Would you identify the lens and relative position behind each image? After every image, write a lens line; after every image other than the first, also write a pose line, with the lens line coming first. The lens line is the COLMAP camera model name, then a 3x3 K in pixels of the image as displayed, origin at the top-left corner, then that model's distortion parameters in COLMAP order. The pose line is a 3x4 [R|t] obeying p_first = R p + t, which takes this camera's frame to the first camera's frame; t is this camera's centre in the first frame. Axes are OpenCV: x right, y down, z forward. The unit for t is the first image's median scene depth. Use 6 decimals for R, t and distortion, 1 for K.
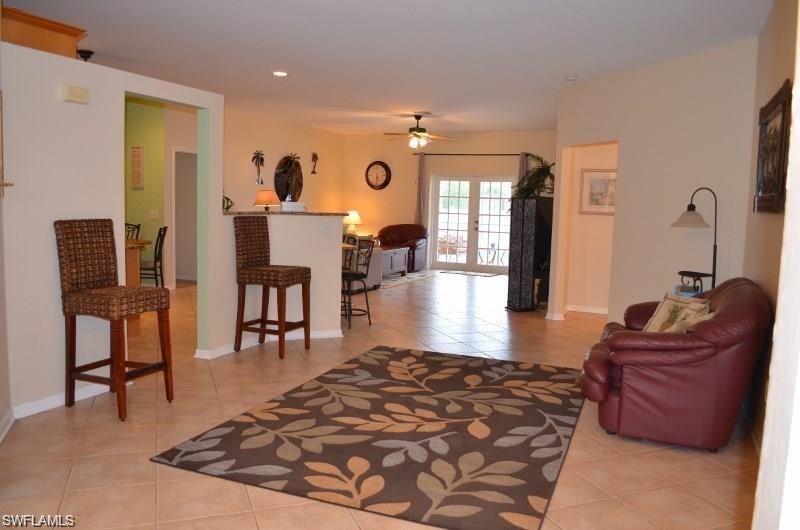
lens RADIAL K [[629.2, 0, 385.1], [0, 629.2, 263.8], [0, 0, 1]] dist [-0.081930, 0.007324]
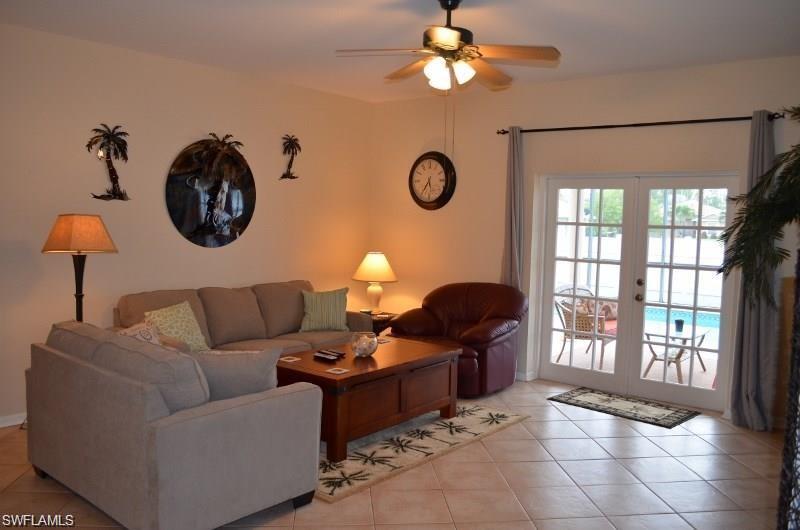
lens RADIAL K [[629.2, 0, 392.4], [0, 629.2, 269.3], [0, 0, 1]] dist [-0.081930, 0.007324]
pose [[0.966188, 0.015108, -0.257394, 0.092135], [-0.021742, 0.999500, -0.022947, -0.062627], [0.256919, 0.027767, 0.966034, 0.546674]]
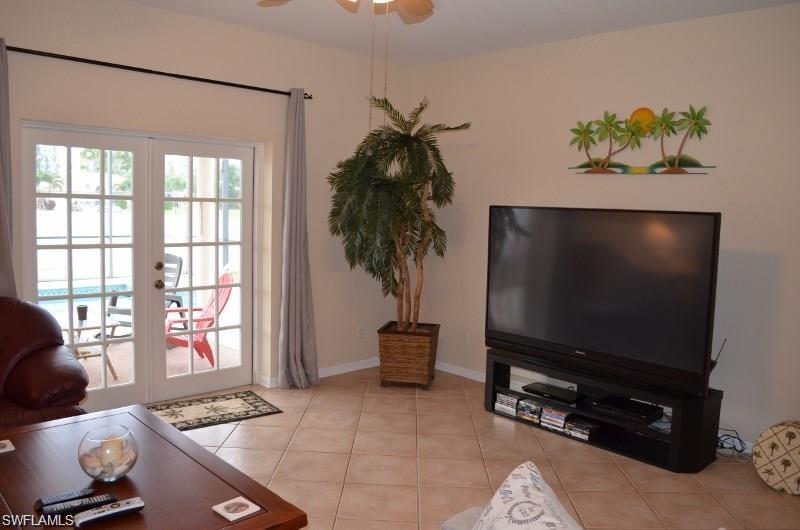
lens RADIAL K [[629.2, 0, 401.6], [0, 629.2, 266.6], [0, 0, 1]] dist [-0.081930, 0.007324]
pose [[0.370719, -0.105873, 0.922691, -0.134731], [0.069340, 0.993864, 0.086180, -0.088450], [-0.926153, 0.032031, 0.375785, 0.744356]]
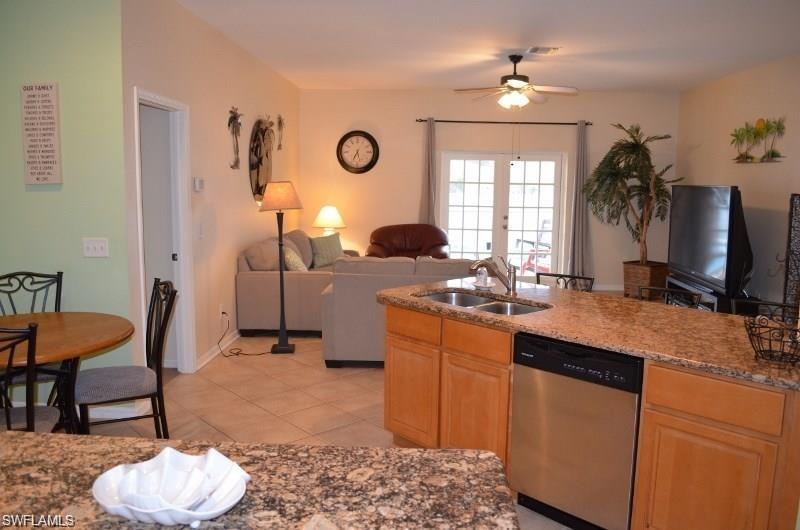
lens RADIAL K [[629.2, 0, 401.8], [0, 629.2, 266.4], [0, 0, 1]] dist [-0.081930, 0.007324]
pose [[0.925202, -0.066985, 0.373516, -0.238546], [0.050255, 0.997256, 0.054363, -0.056530], [-0.376132, -0.031526, 0.926030, 0.382451]]
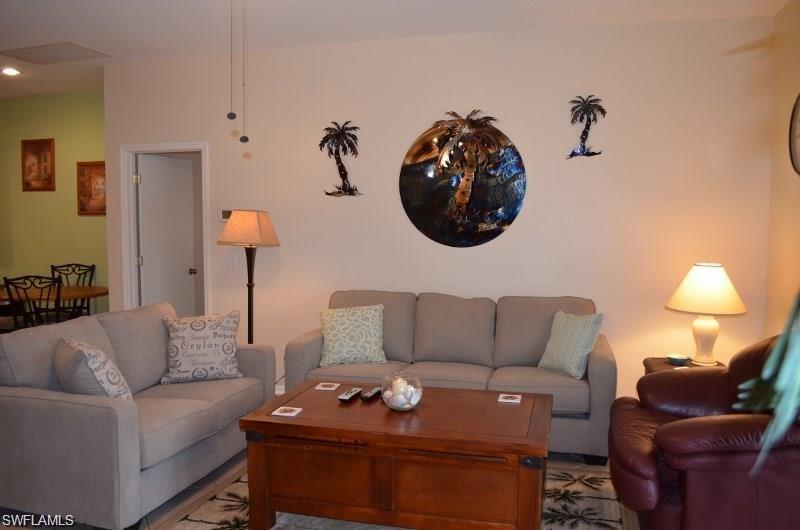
lens RADIAL K [[629.2, 0, 413.0], [0, 629.2, 265.0], [0, 0, 1]] dist [-0.081930, 0.007324]
pose [[0.182266, 0.039138, -0.982470, 0.216210], [-0.093629, 0.995358, 0.022281, -0.080785], [0.978781, 0.087927, 0.185085, 0.843741]]
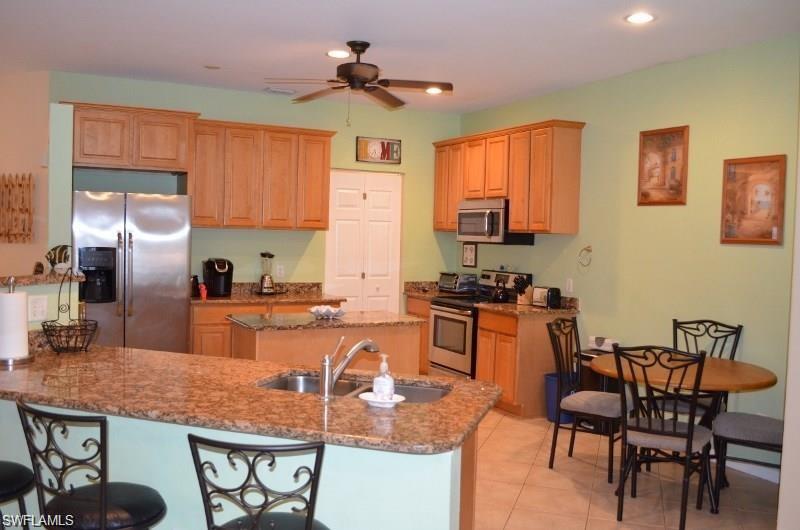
lens RADIAL K [[744.3, 0, 398.8], [0, 744.3, 264.4], [0, 0, 1]] dist [-0.023408, 0.000000]
pose [[-0.609699, -0.014605, -0.792499, 0.068137], [-0.123563, 0.989358, 0.076828, -0.082947], [0.782943, 0.144765, -0.605015, 0.764364]]
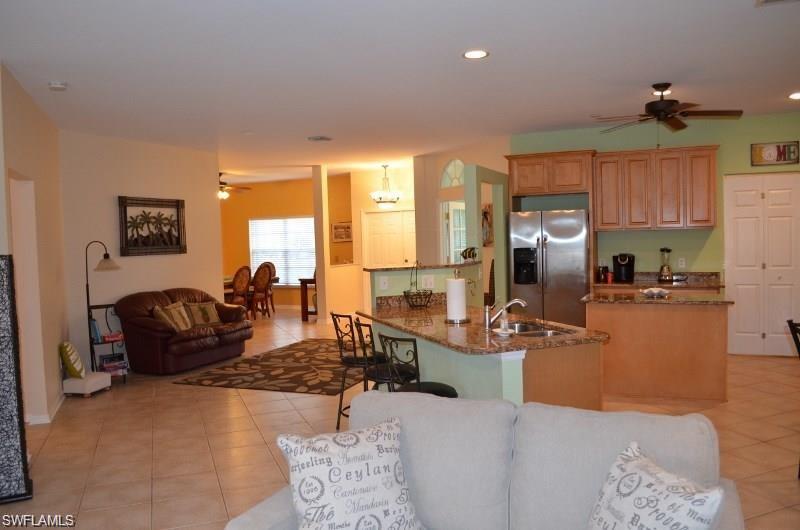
lens RADIAL K [[629.2, 0, 406.1], [0, 629.2, 266.5], [0, 0, 1]] dist [-0.081930, 0.007324]
pose [[-0.999298, -0.000885, -0.037445, -0.044088], [-0.006491, 0.988686, 0.149861, -0.105096], [0.036889, 0.149999, -0.987998, 0.917014]]
